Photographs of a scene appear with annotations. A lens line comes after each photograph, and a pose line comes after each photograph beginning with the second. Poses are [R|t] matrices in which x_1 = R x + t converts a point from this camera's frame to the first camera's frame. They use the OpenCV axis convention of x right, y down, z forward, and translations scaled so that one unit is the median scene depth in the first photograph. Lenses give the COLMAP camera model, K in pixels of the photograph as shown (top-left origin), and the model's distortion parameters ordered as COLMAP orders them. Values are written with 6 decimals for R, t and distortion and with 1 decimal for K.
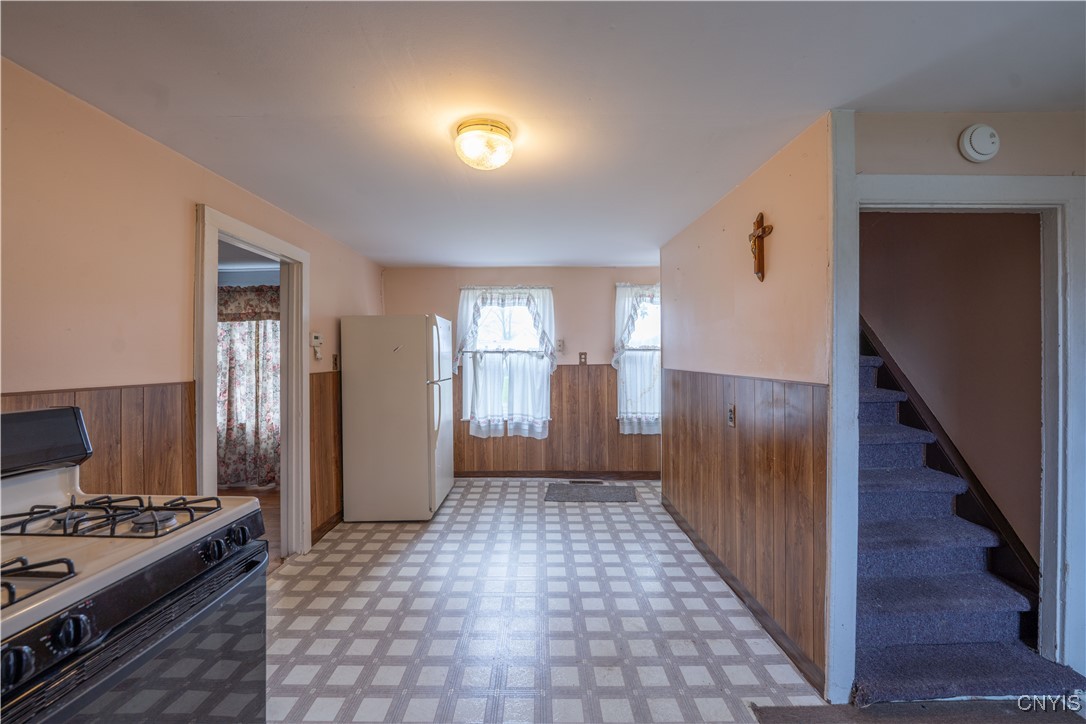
lens RADIAL K [[443.9, 0, 541.9], [0, 443.9, 354.0], [0, 0, 1]] dist [-0.000901, -0.000163]
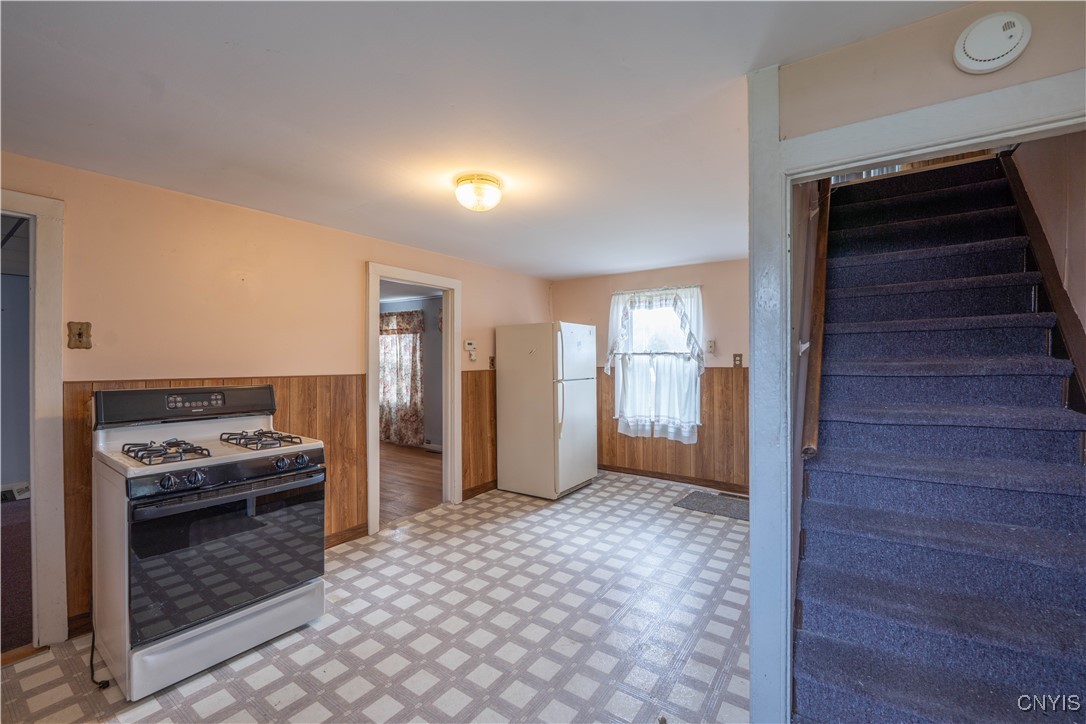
lens RADIAL K [[450.2, 0, 543.0], [0, 450.2, 362.0], [0, 0, 1]] dist [0.000197, -0.000040]
pose [[0.822626, 0.006836, -0.568542, 0.307946], [0.002051, 0.999886, 0.014989, -0.001938], [0.568579, -0.013497, 0.822518, 0.018437]]
